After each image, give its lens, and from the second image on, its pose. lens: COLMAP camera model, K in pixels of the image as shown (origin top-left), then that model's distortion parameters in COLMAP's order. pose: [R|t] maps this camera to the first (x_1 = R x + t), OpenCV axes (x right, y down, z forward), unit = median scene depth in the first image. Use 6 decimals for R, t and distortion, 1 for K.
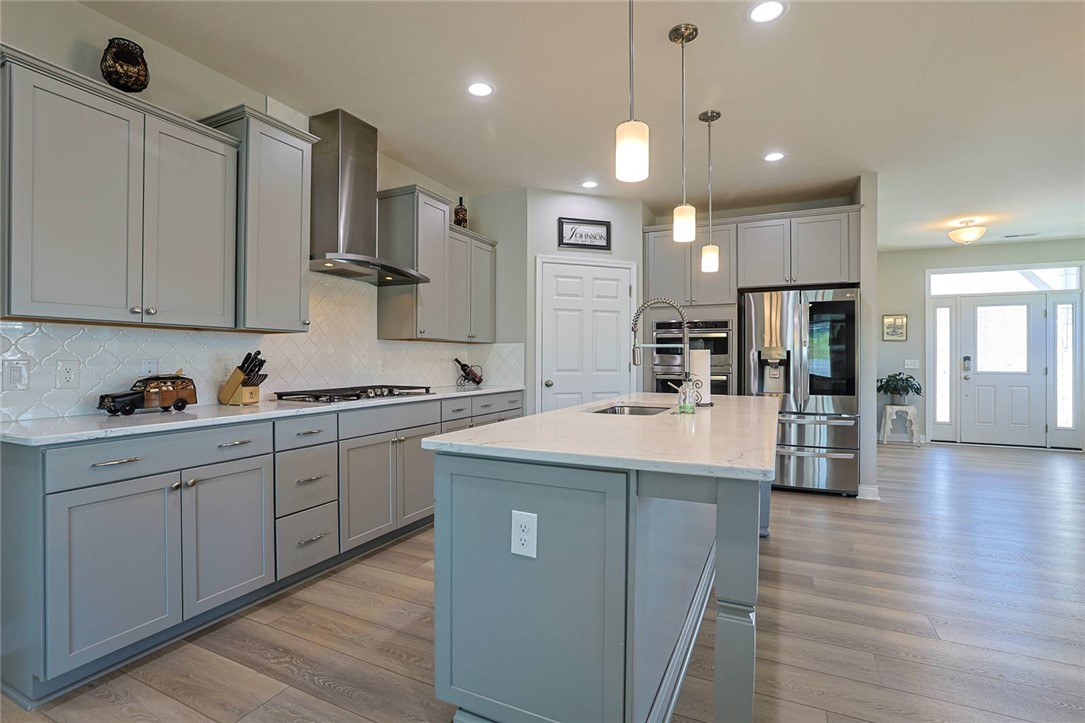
lens RADIAL K [[506.6, 0, 546.6], [0, 506.6, 359.4], [0, 0, 1]] dist [-0.038985, 0.015256]
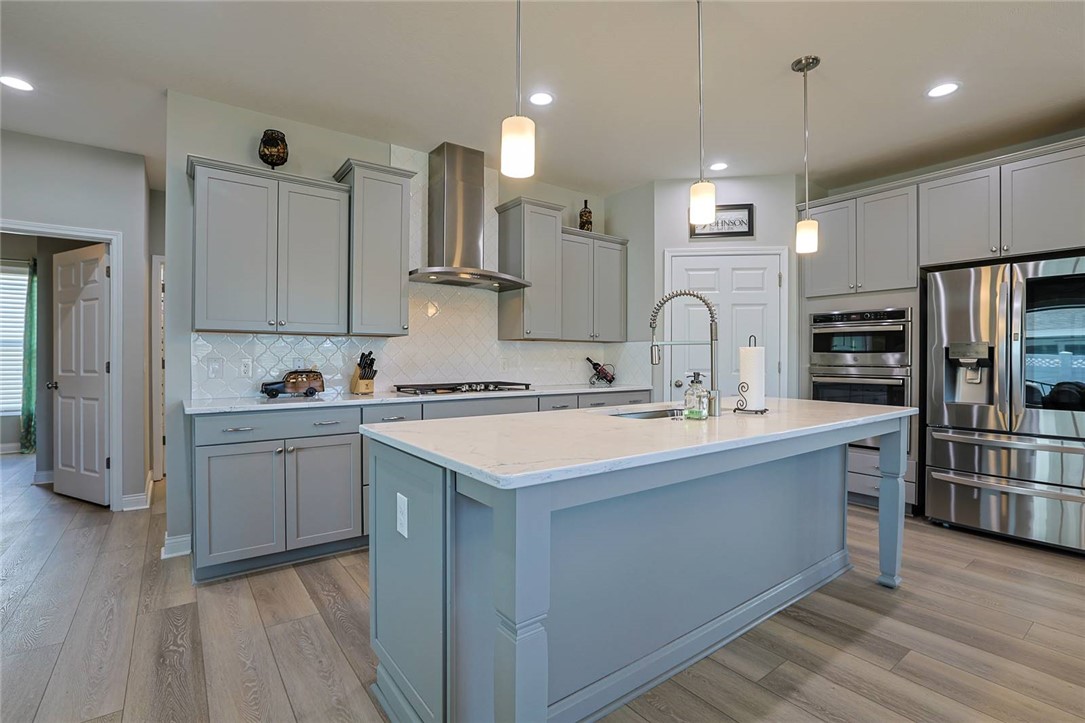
lens RADIAL K [[506.6, 0, 552.0], [0, 506.6, 359.4], [0, 0, 1]] dist [-0.038985, 0.015256]
pose [[0.885114, 0.001575, -0.465372, 0.248269], [-0.000865, 0.999998, 0.001740, 0.000406], [0.465374, -0.001138, 0.885113, 0.057333]]
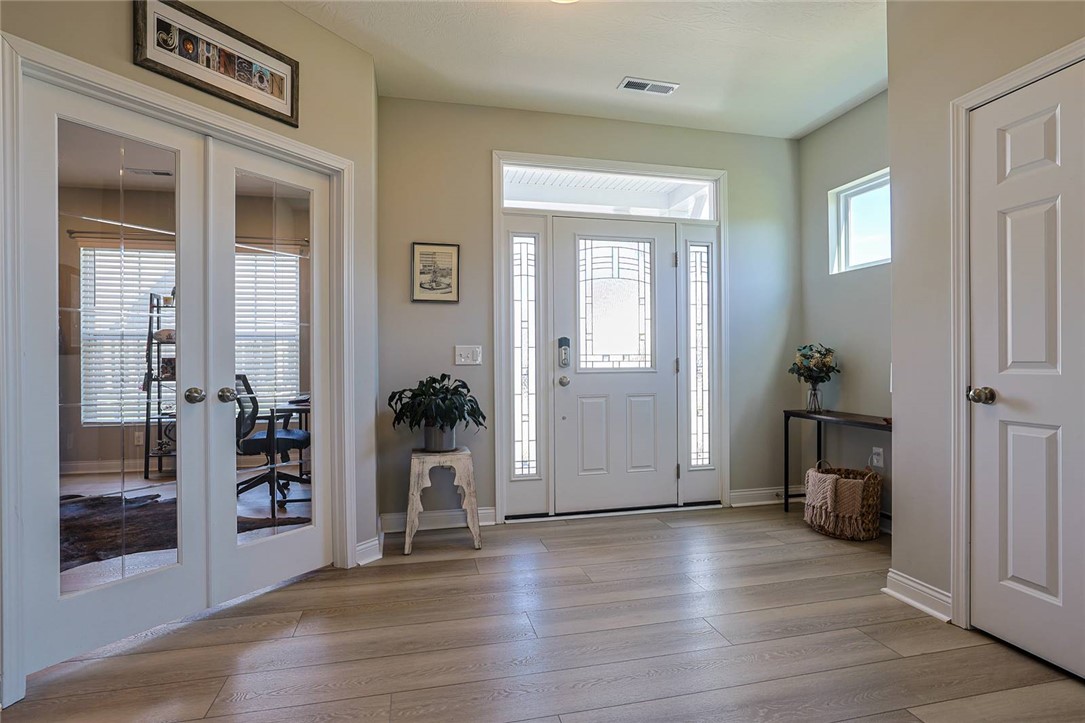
lens RADIAL K [[506.6, 0, 538.9], [0, 506.6, 359.7], [0, 0, 1]] dist [-0.038985, 0.015256]
pose [[0.786038, -0.007715, 0.618131, 0.786498], [0.007754, 0.999967, 0.002620, 0.020552], [-0.618130, 0.002733, 0.786071, 0.943389]]
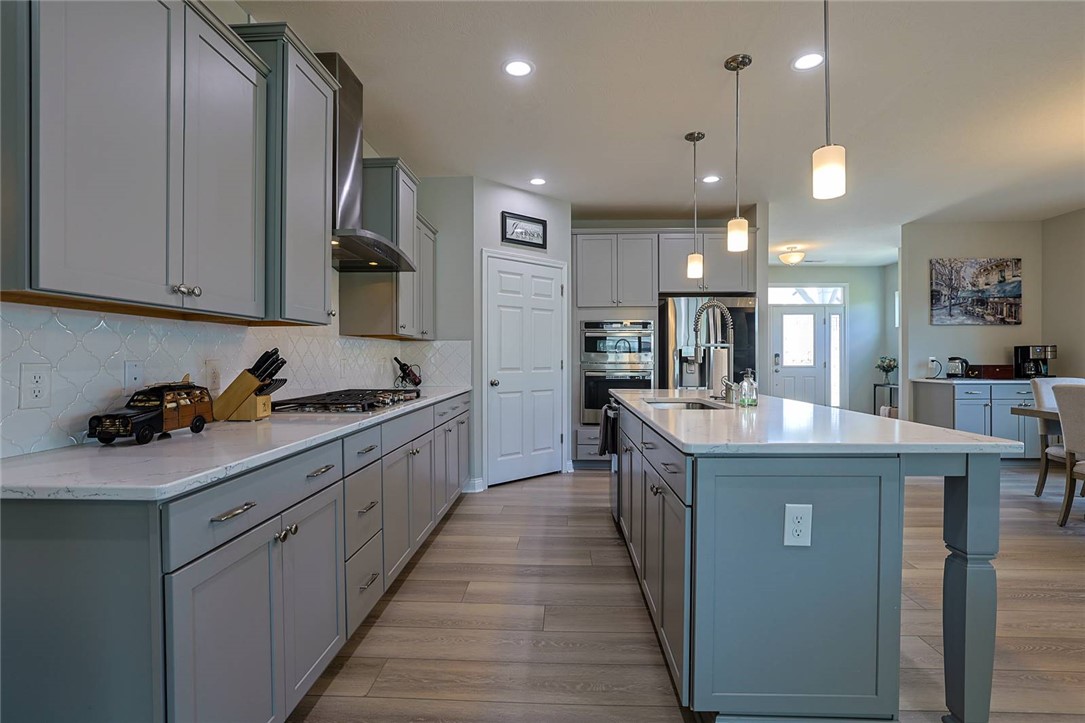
lens RADIAL K [[506.6, 0, 546.4], [0, 506.6, 358.7], [0, 0, 1]] dist [-0.038985, 0.015256]
pose [[0.919322, -0.005292, 0.393471, -0.299491], [0.003934, 0.999983, 0.004258, -0.002004], [-0.393487, -0.002366, 0.919327, 0.080691]]
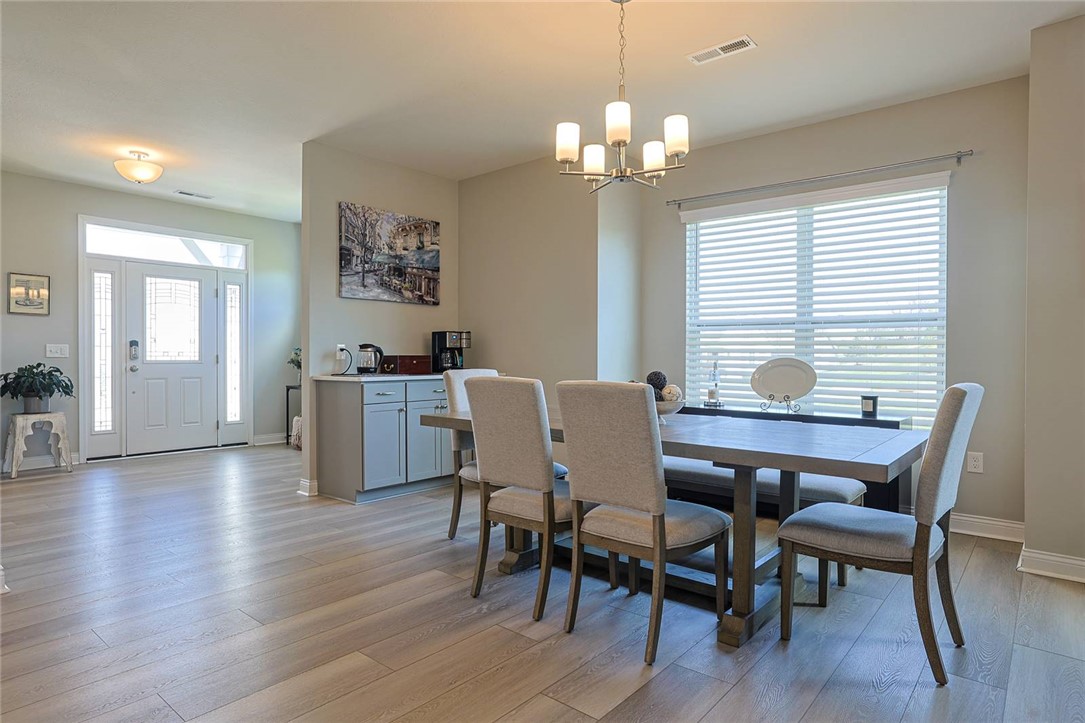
lens RADIAL K [[608.9, 0, 533.2], [0, 608.9, 360.8], [0, 0, 1]] dist [-0.014203, 0.010918]
pose [[0.260821, -0.007529, 0.965358, 0.172297], [-0.002223, 0.999962, 0.008400, 0.023228], [-0.965385, -0.004337, 0.260794, 0.259518]]
